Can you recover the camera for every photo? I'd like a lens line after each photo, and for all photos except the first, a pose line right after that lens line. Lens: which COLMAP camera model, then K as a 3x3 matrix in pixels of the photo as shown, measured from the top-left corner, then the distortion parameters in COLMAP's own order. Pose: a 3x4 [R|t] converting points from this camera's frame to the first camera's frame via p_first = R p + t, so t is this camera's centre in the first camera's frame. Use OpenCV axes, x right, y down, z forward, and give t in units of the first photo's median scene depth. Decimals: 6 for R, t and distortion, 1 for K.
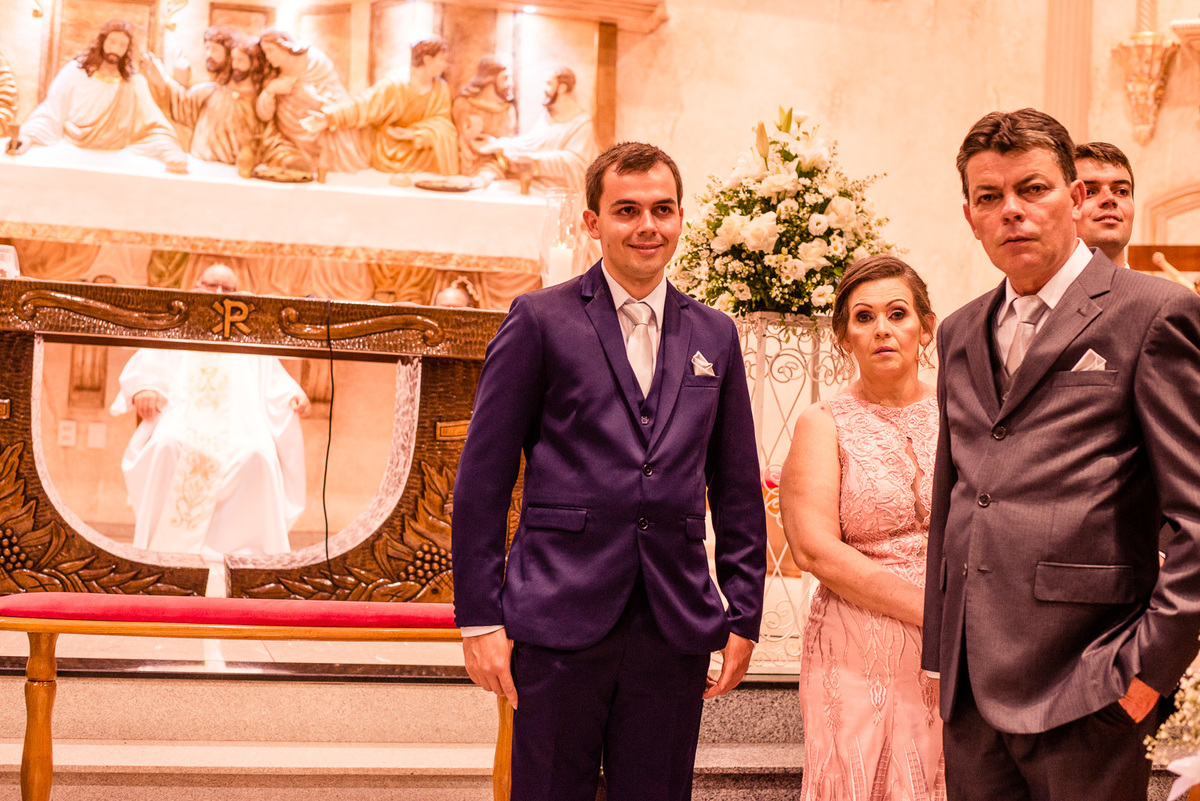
lens RADIAL K [[1740.8, 0, 578.5], [0, 1740.8, 385.4], [0, 0, 1]] dist [-0.087759, 0.000000]
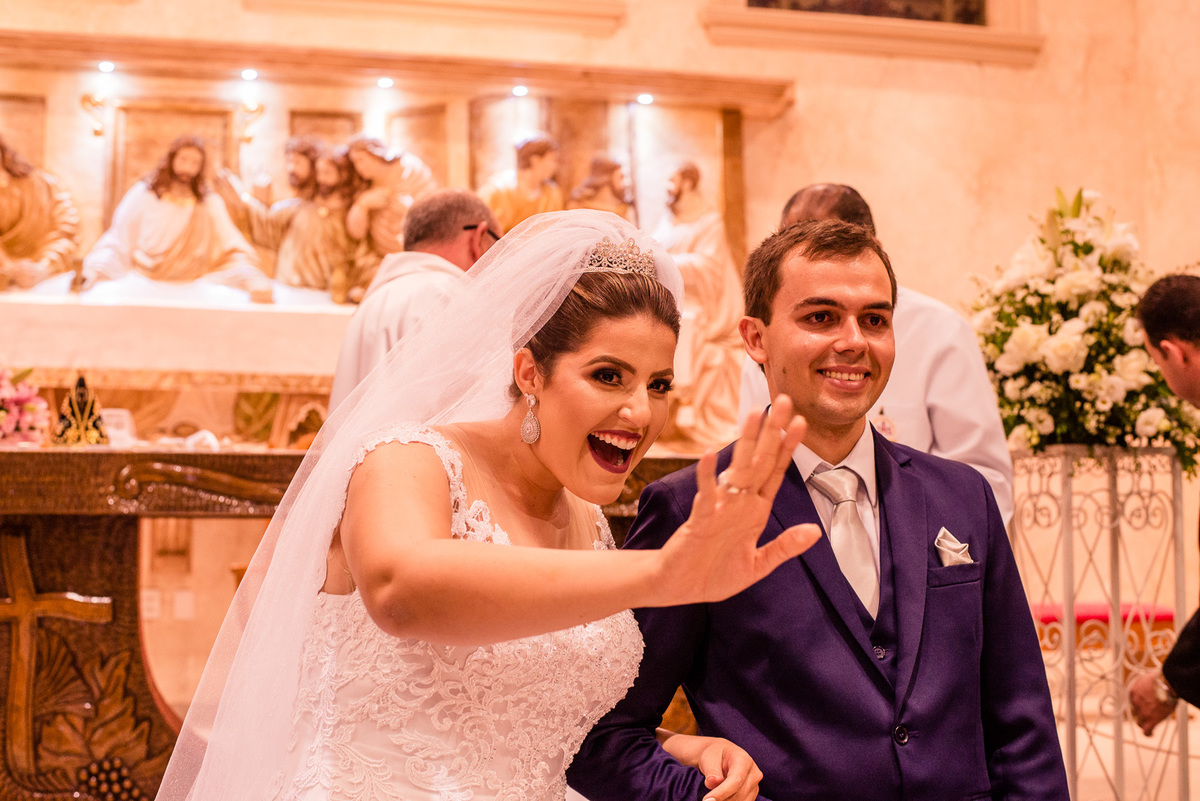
lens RADIAL K [[1740.8, 0, 570.2], [0, 1740.8, 402.0], [0, 0, 1]] dist [-0.087759, 0.000000]
pose [[0.998327, -0.053458, -0.022041, -0.057663], [0.052310, 0.997393, -0.049714, -0.019896], [0.024642, 0.048478, 0.998520, 0.120012]]
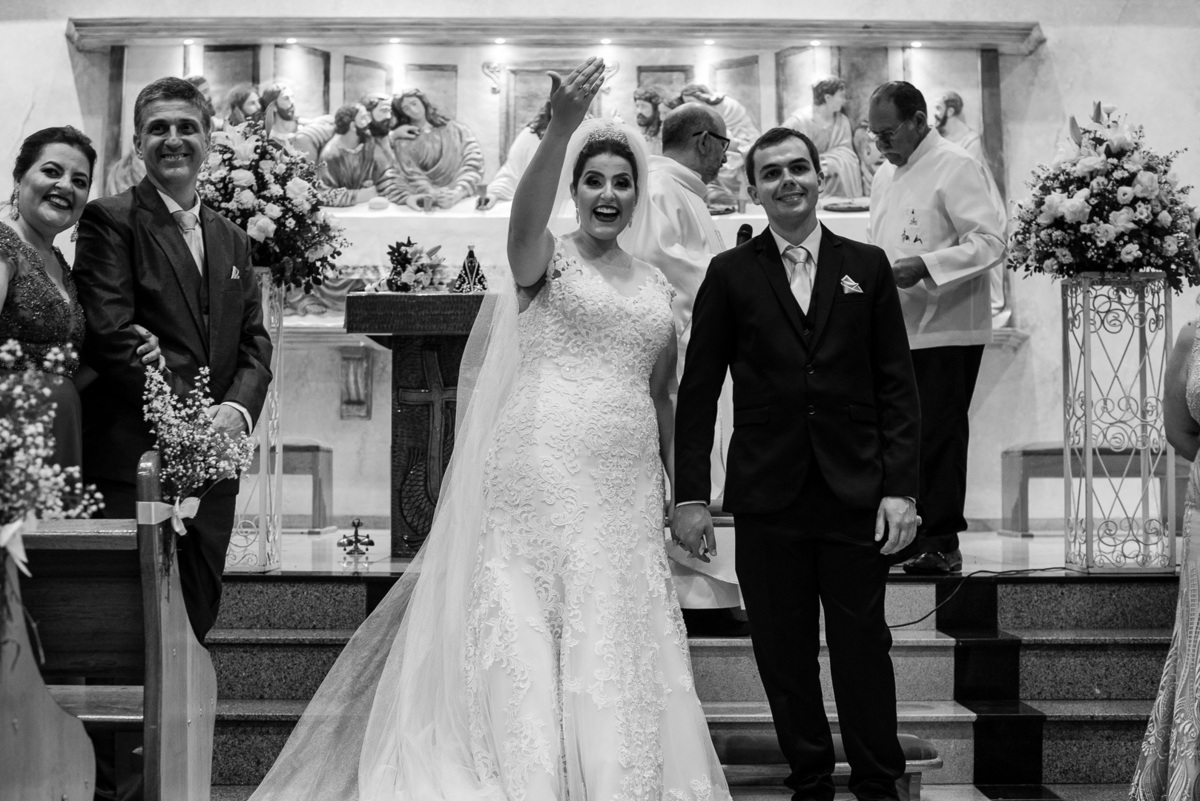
lens RADIAL K [[1740.8, 0, 596.7], [0, 1740.8, 412.2], [0, 0, 1]] dist [-0.087759, 0.000000]
pose [[0.965229, -0.059011, -0.254657, 0.044973], [0.055172, 0.998230, -0.022197, 0.035860], [0.255516, 0.007375, 0.966777, -0.139022]]
